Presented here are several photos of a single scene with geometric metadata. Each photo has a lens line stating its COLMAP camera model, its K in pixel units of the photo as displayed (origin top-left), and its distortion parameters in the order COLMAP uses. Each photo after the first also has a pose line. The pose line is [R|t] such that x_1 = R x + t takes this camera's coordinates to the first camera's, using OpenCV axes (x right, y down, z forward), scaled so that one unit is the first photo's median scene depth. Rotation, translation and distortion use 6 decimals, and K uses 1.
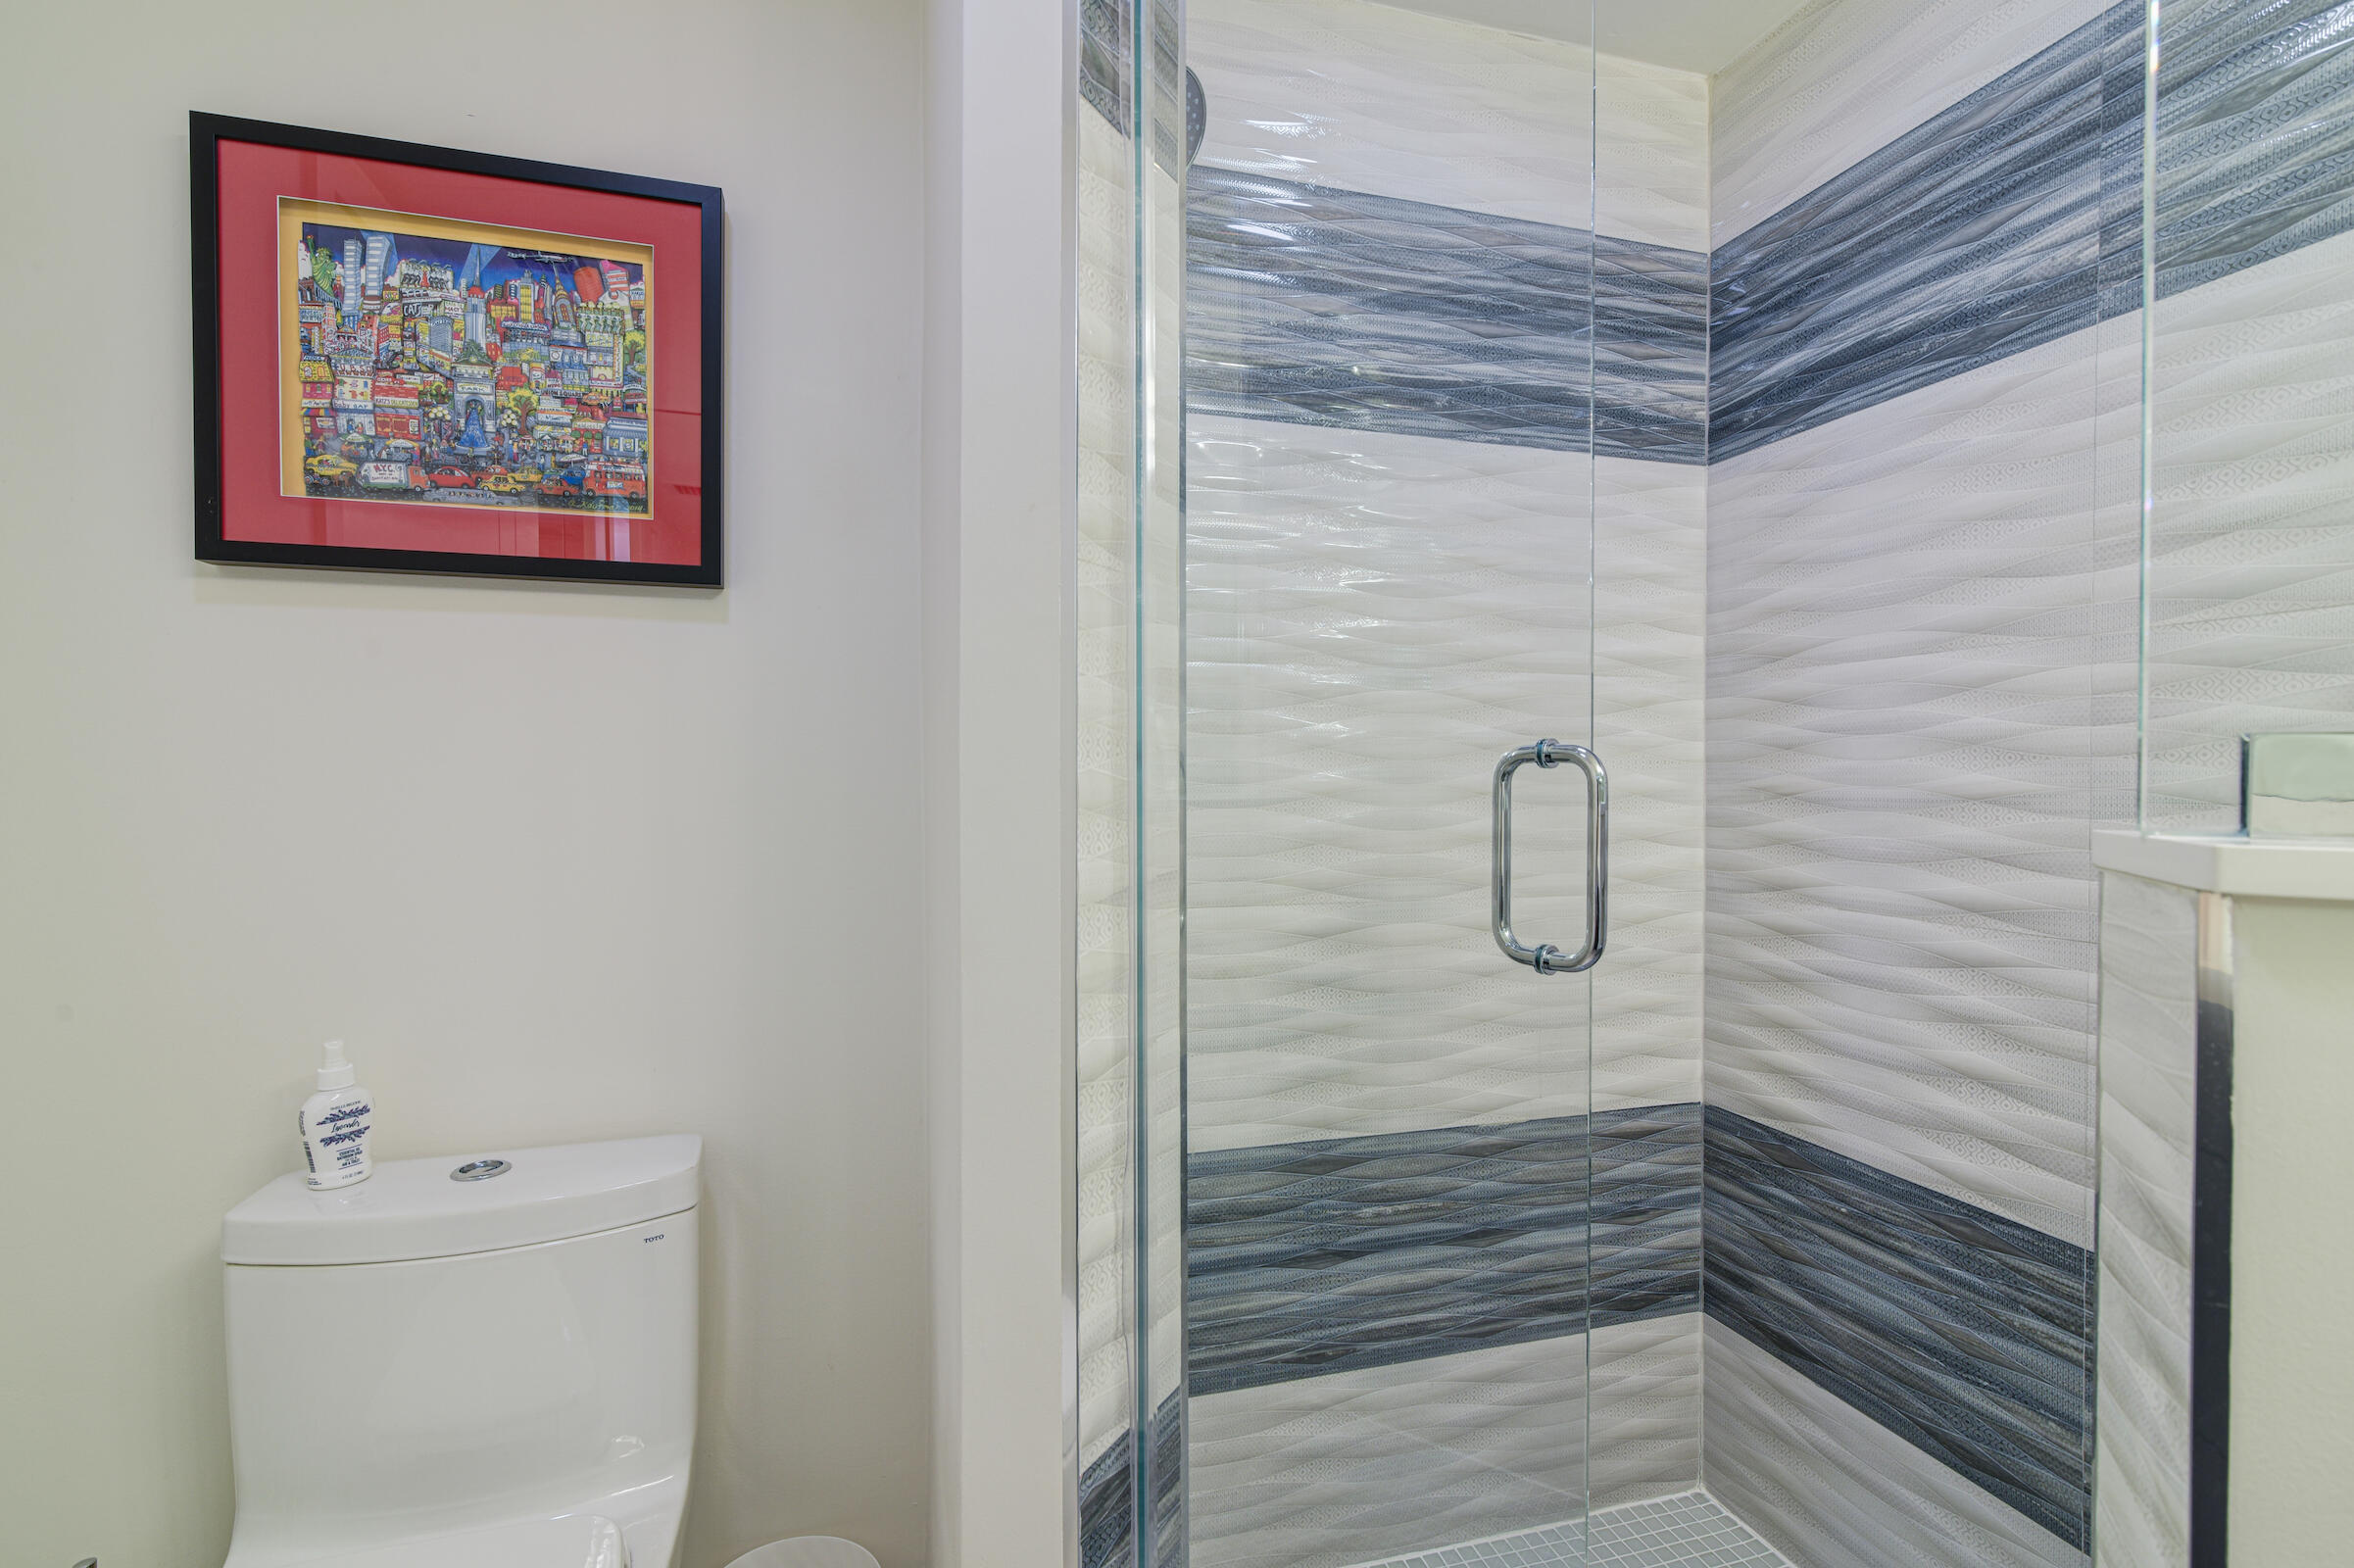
lens RADIAL K [[1082.0, 0, 1171.0], [0, 1082.0, 787.2], [0, 0, 1]] dist [-0.002111, 0.000712]
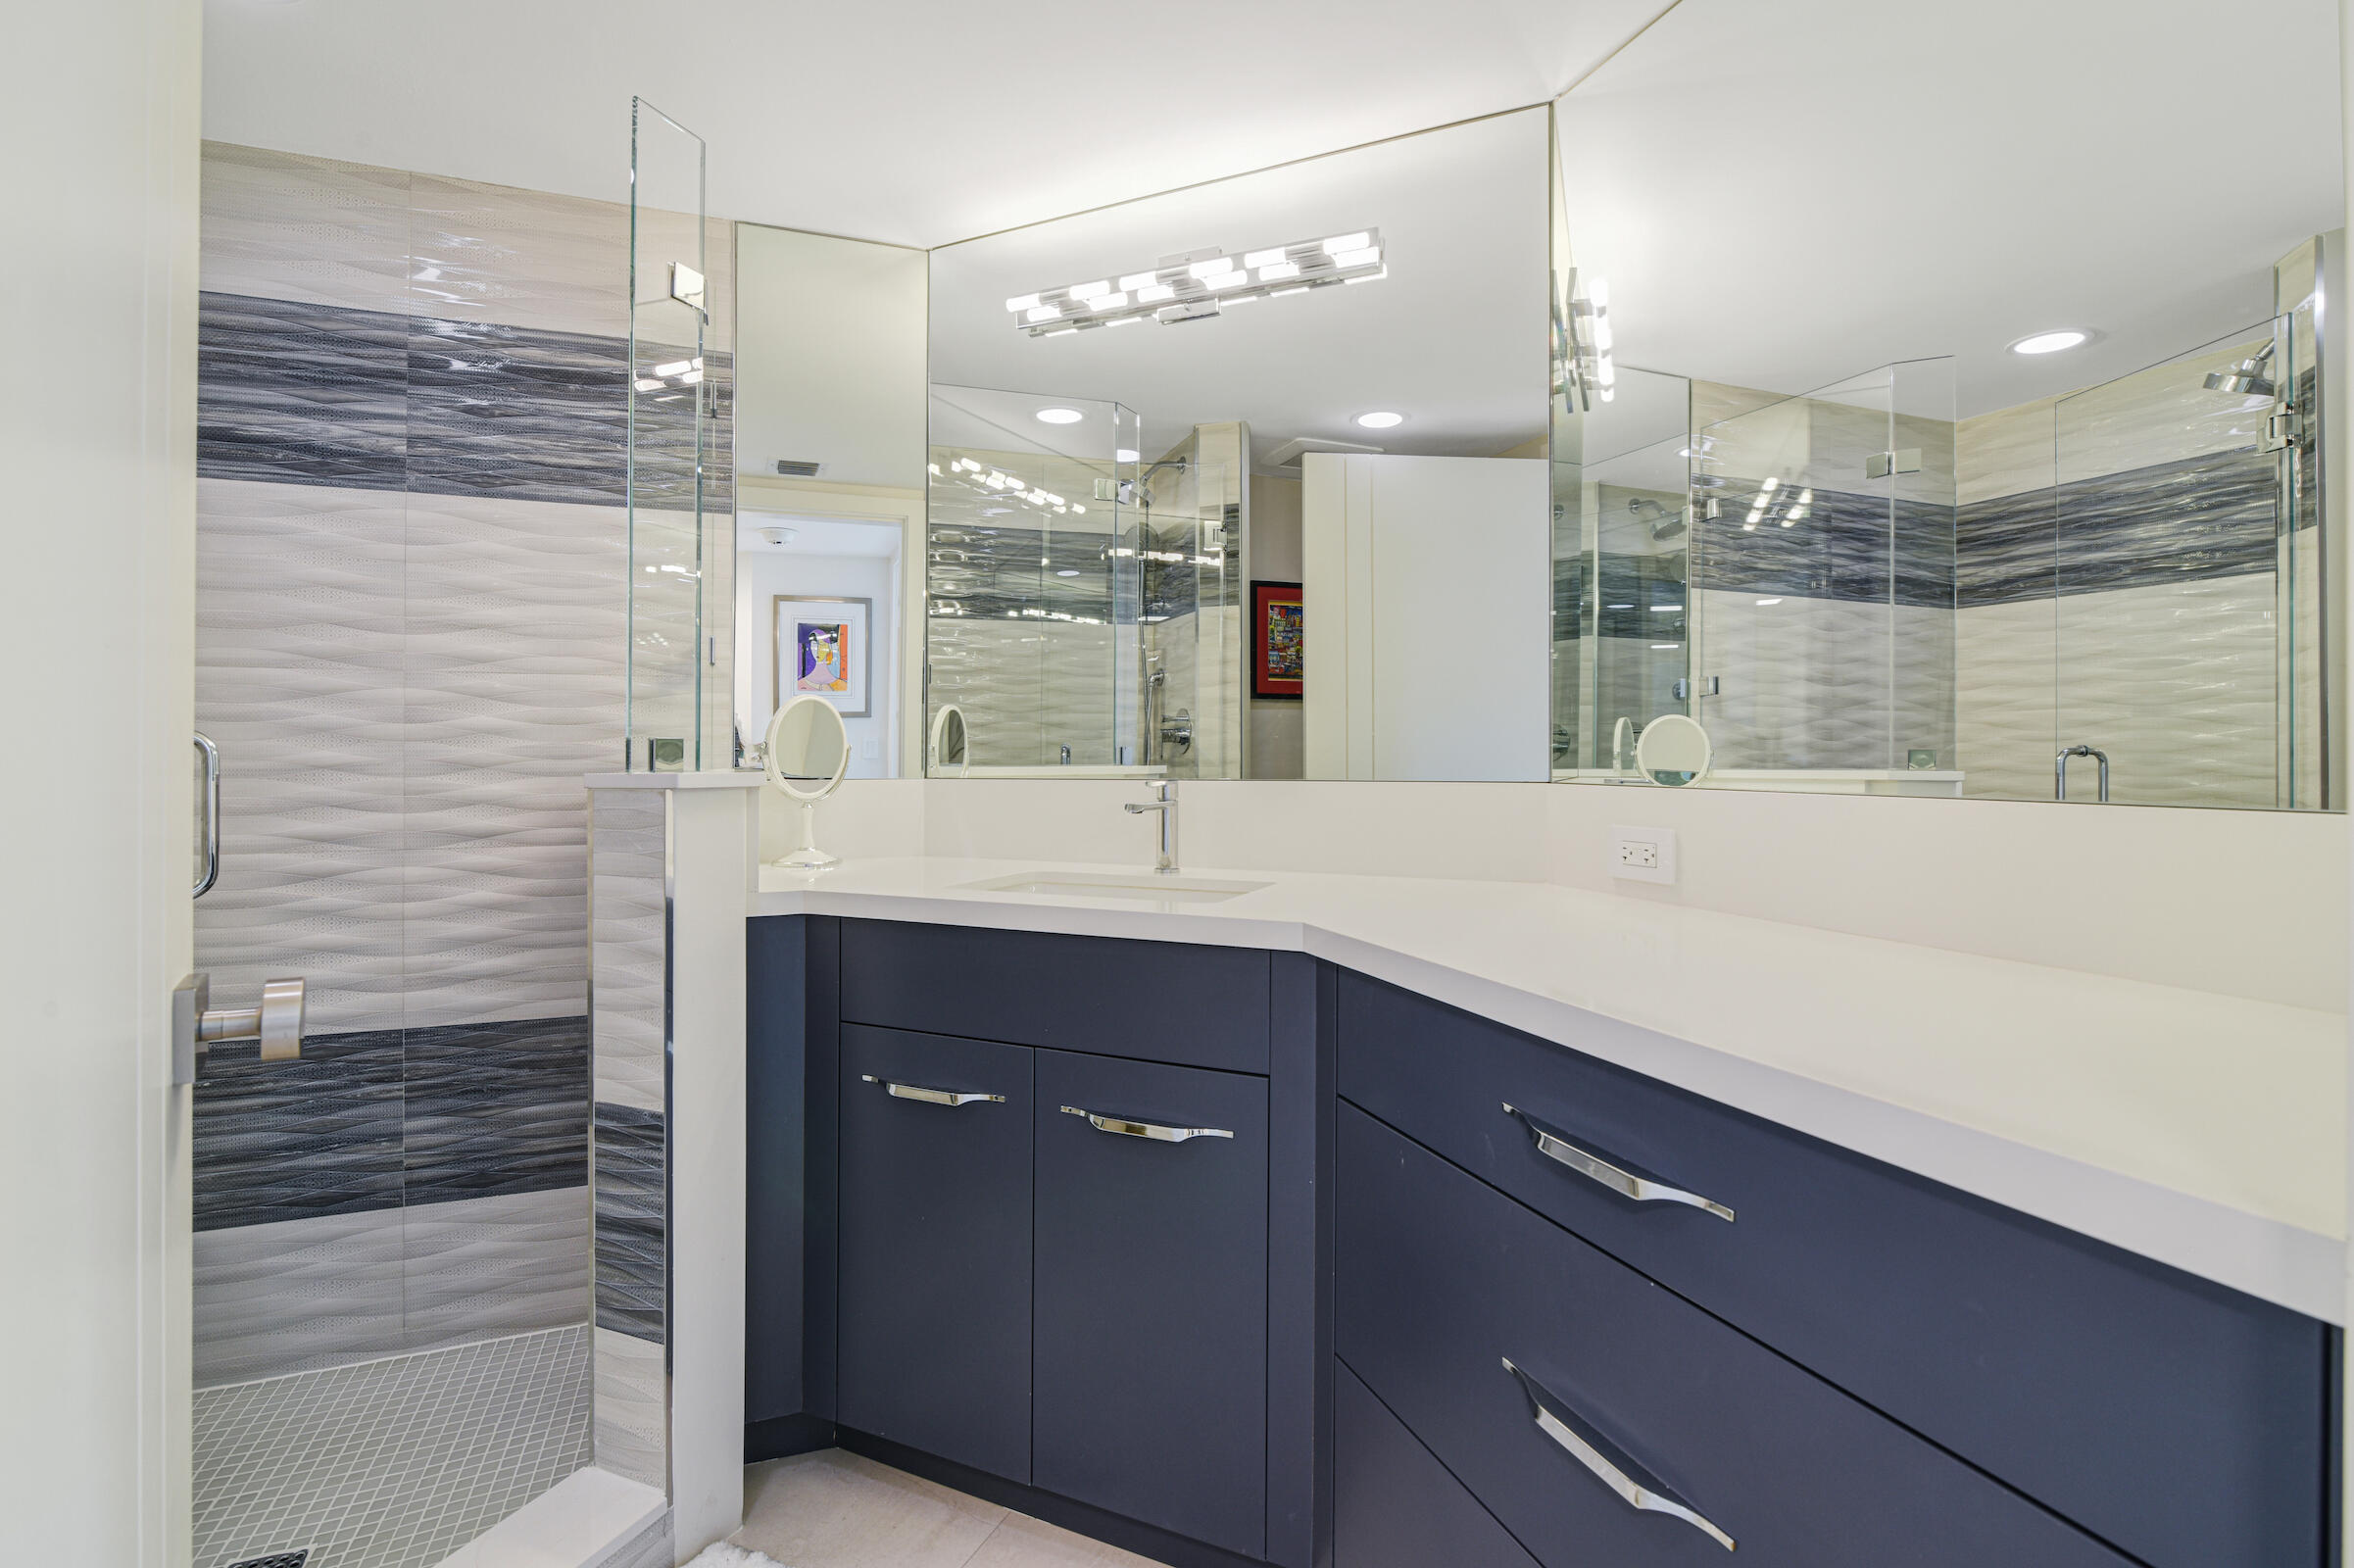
lens RADIAL K [[1082.0, 0, 1167.1], [0, 1082.0, 768.5], [0, 0, 1]] dist [-0.002111, 0.000712]
pose [[-0.115692, -0.006459, 0.993264, -0.919834], [0.009131, 0.999930, 0.007566, 0.011668], [-0.993243, 0.009944, -0.115625, -0.007769]]
